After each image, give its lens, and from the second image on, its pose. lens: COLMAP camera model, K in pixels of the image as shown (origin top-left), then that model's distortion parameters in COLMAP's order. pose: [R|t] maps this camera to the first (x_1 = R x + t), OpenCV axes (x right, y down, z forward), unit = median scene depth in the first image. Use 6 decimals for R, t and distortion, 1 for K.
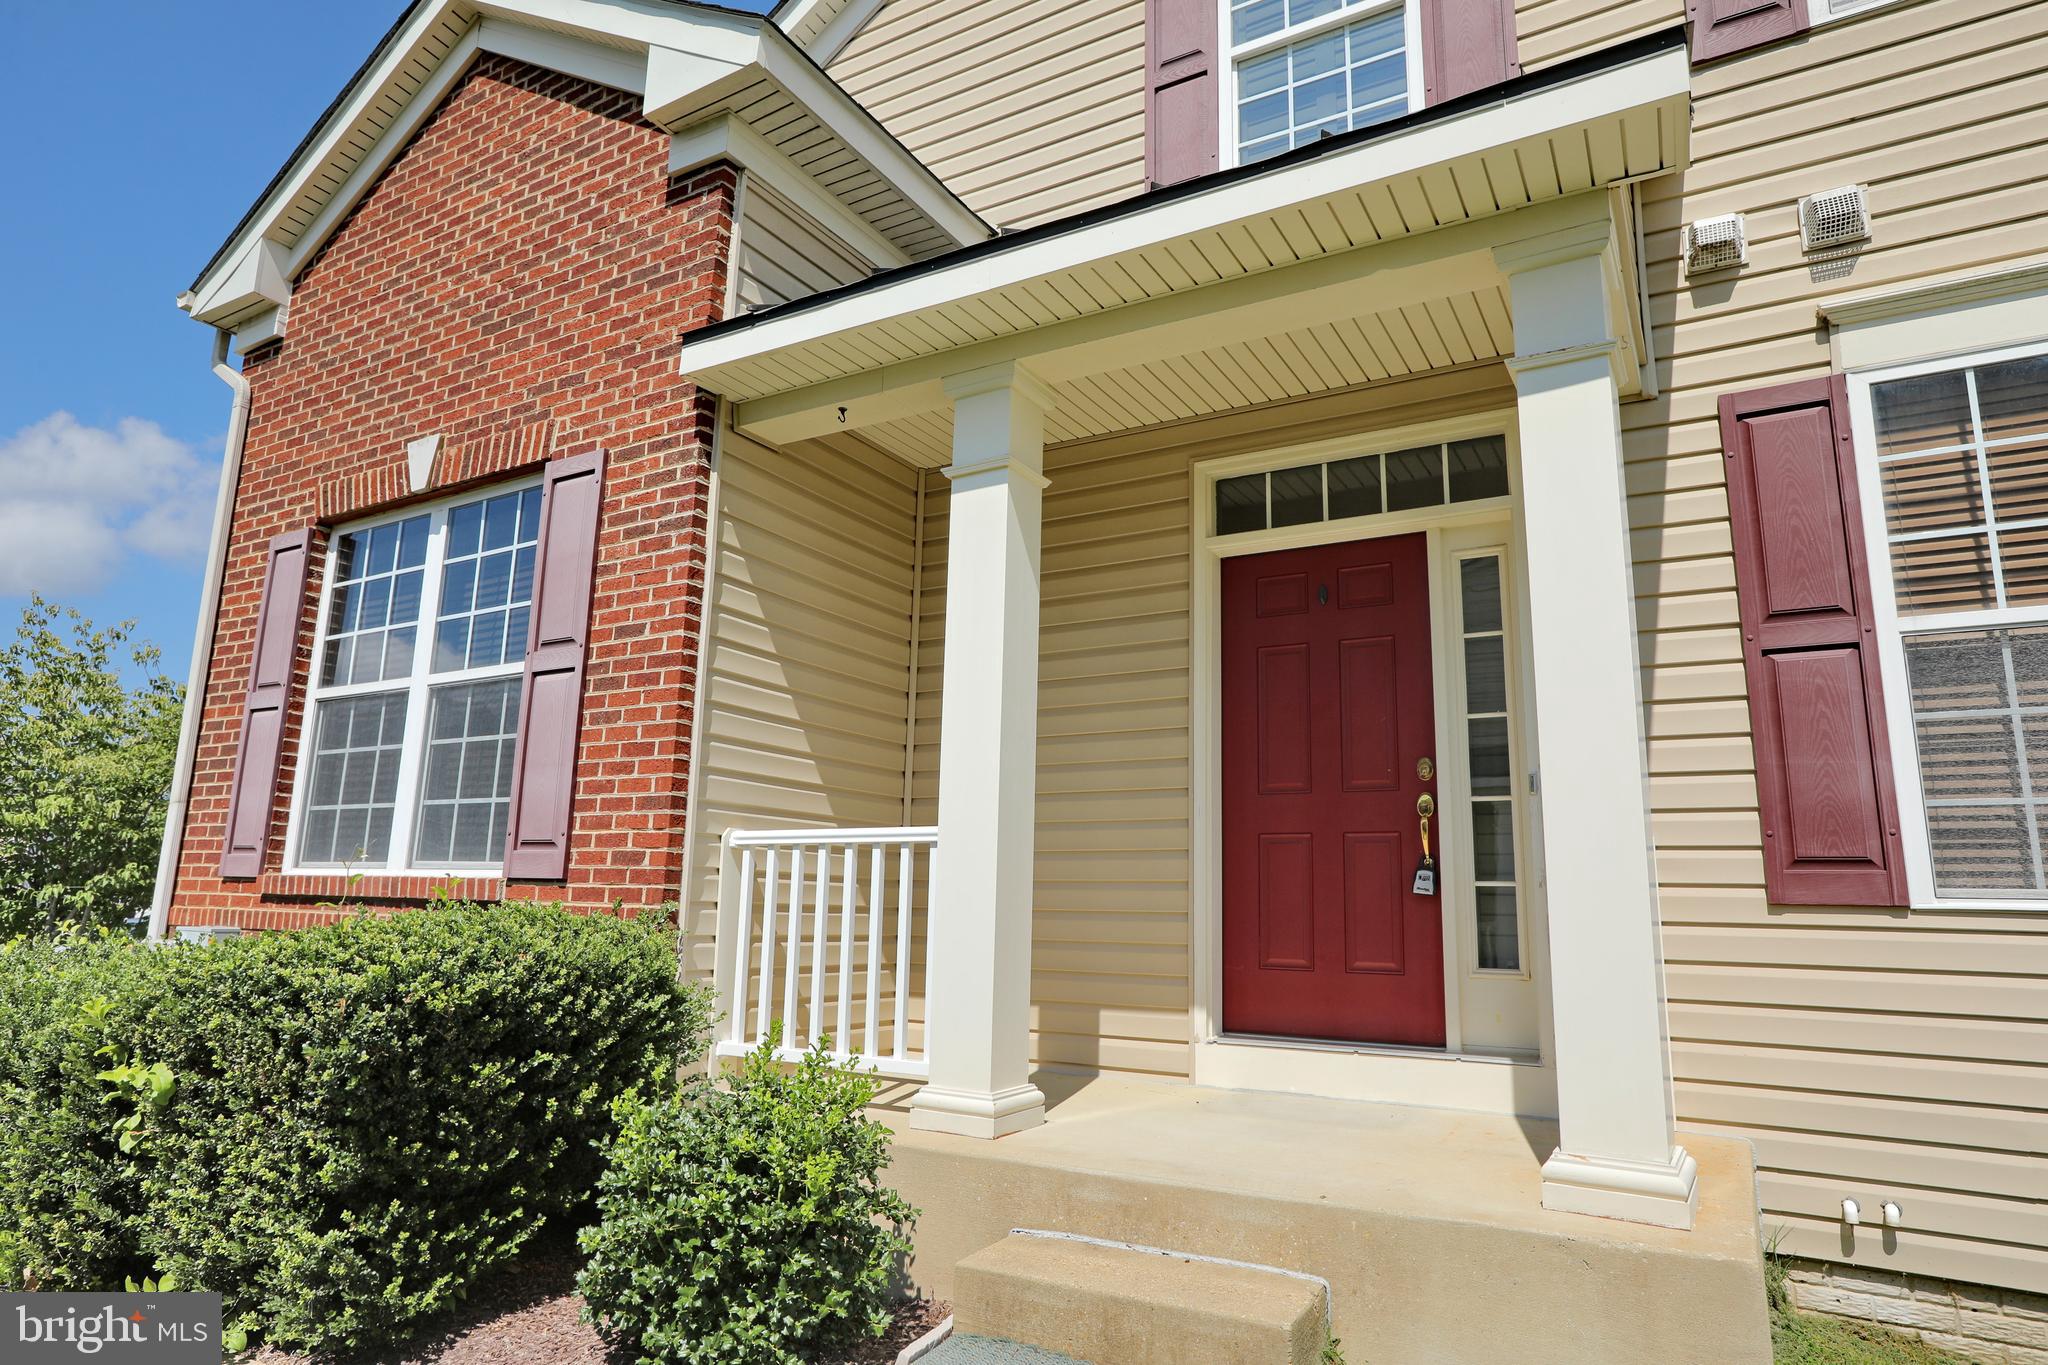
lens RADIAL K [[1196.7, 0, 1025.7], [0, 1196.7, 677.0], [0, 0, 1]] dist [-0.063671, 0.056831]
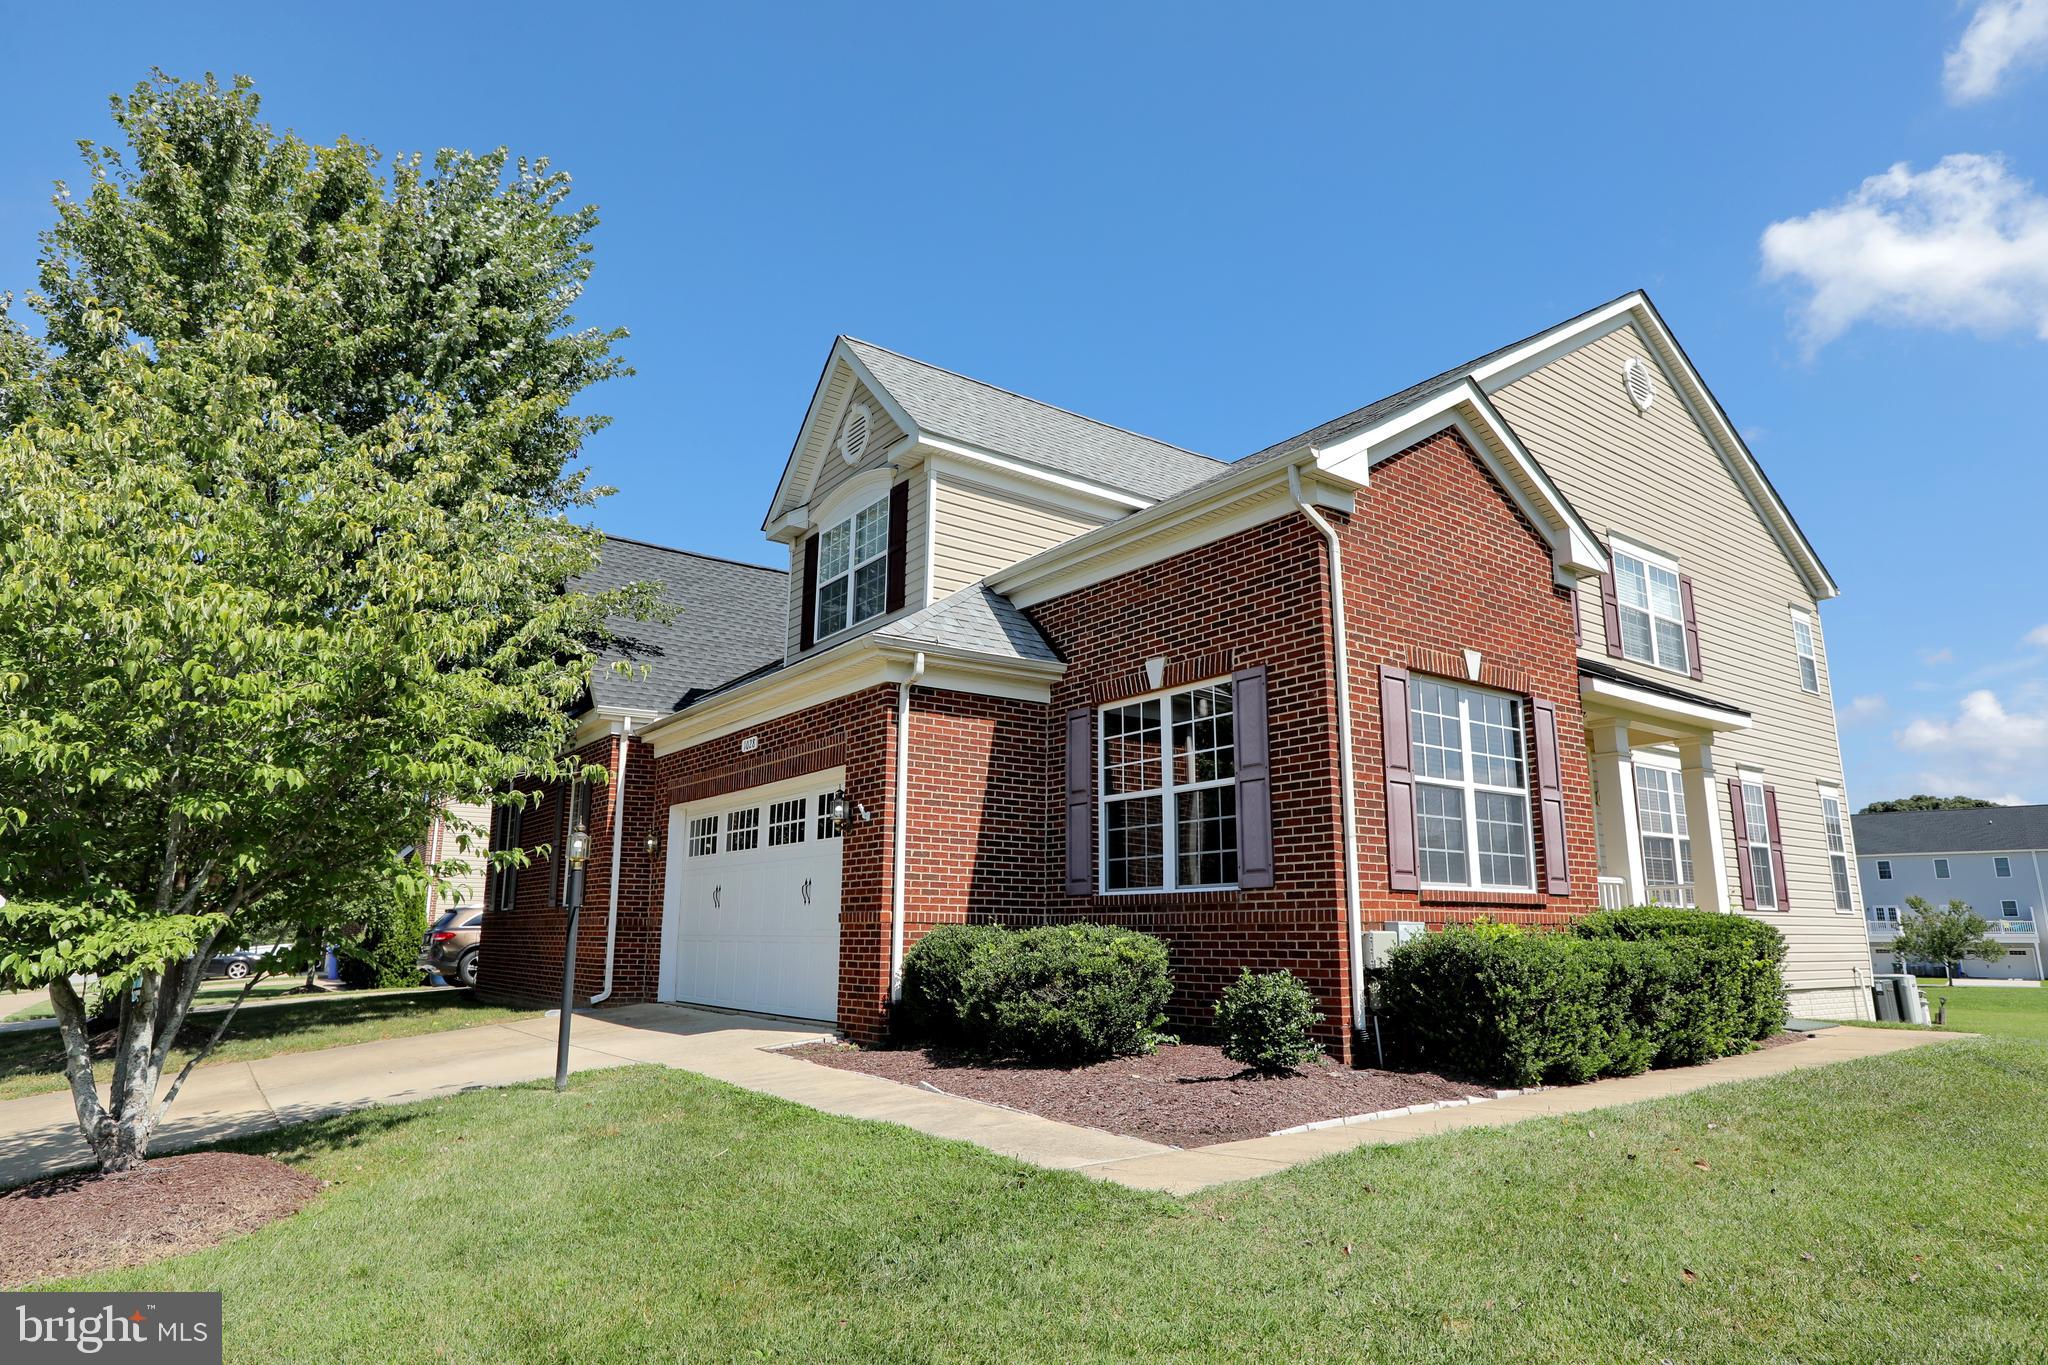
lens RADIAL K [[1196.7, 0, 1025.7], [0, 1196.7, 677.0], [0, 0, 1]] dist [-0.063671, 0.056831]
pose [[0.391359, 0.177259, 0.903005, -2.844854], [-0.173451, 0.977893, -0.116787, 0.199974], [-0.903744, -0.110922, 0.413453, 1.007925]]
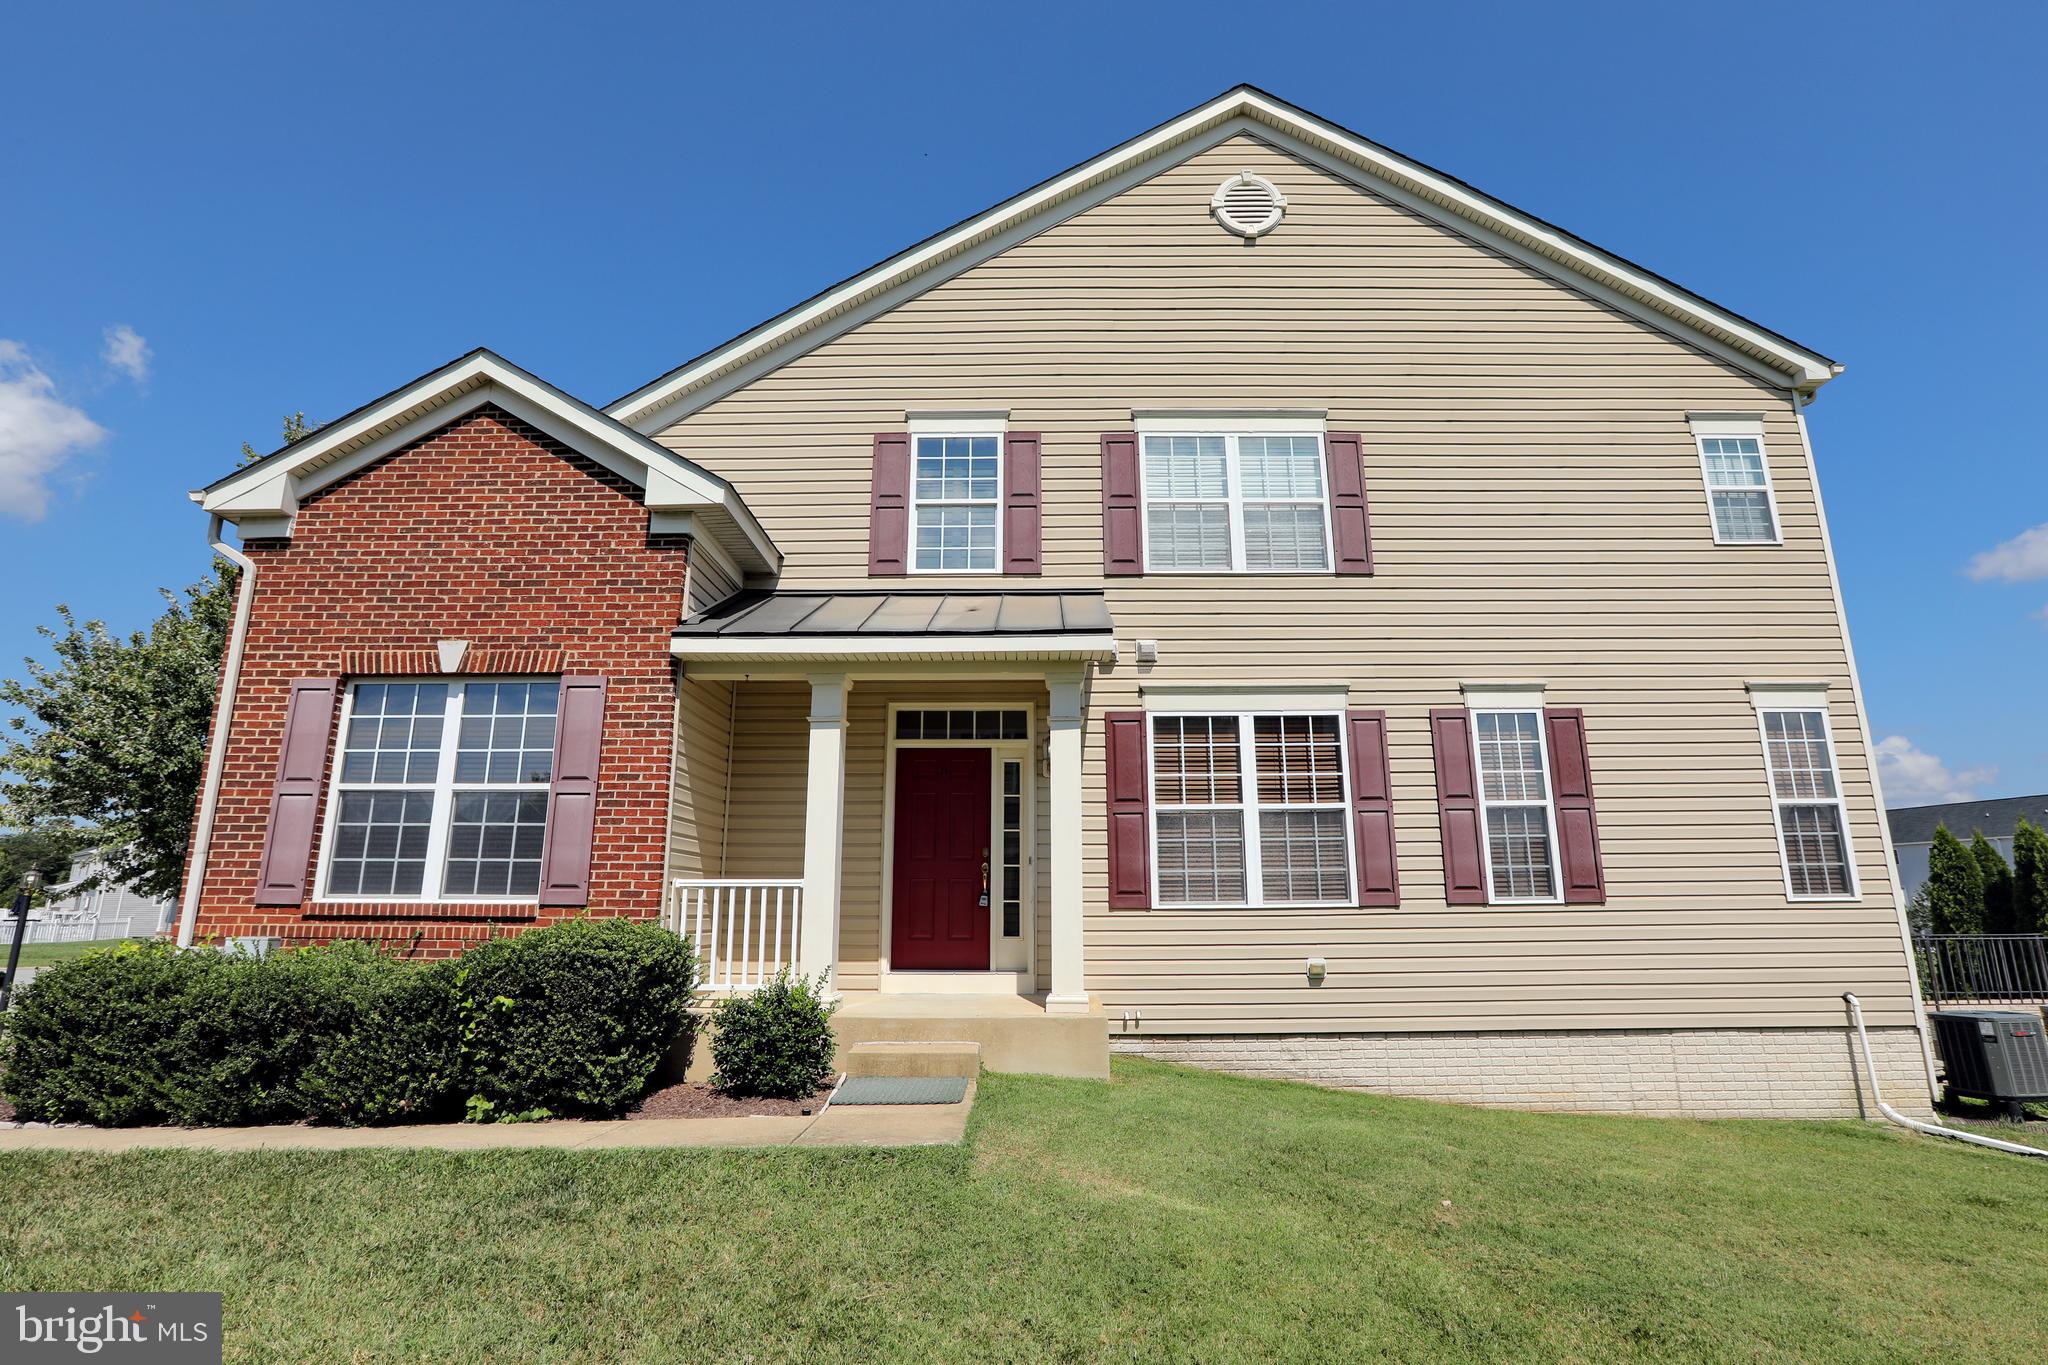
lens RADIAL K [[968.7, 0, 1031.0], [0, 968.7, 684.5], [0, 0, 1]] dist [-0.036833, 0.000324]
pose [[0.869917, 0.090117, 0.484896, -0.524187], [-0.074745, 0.995898, -0.050992, -0.155554], [-0.487502, 0.008115, 0.873084, -0.692497]]
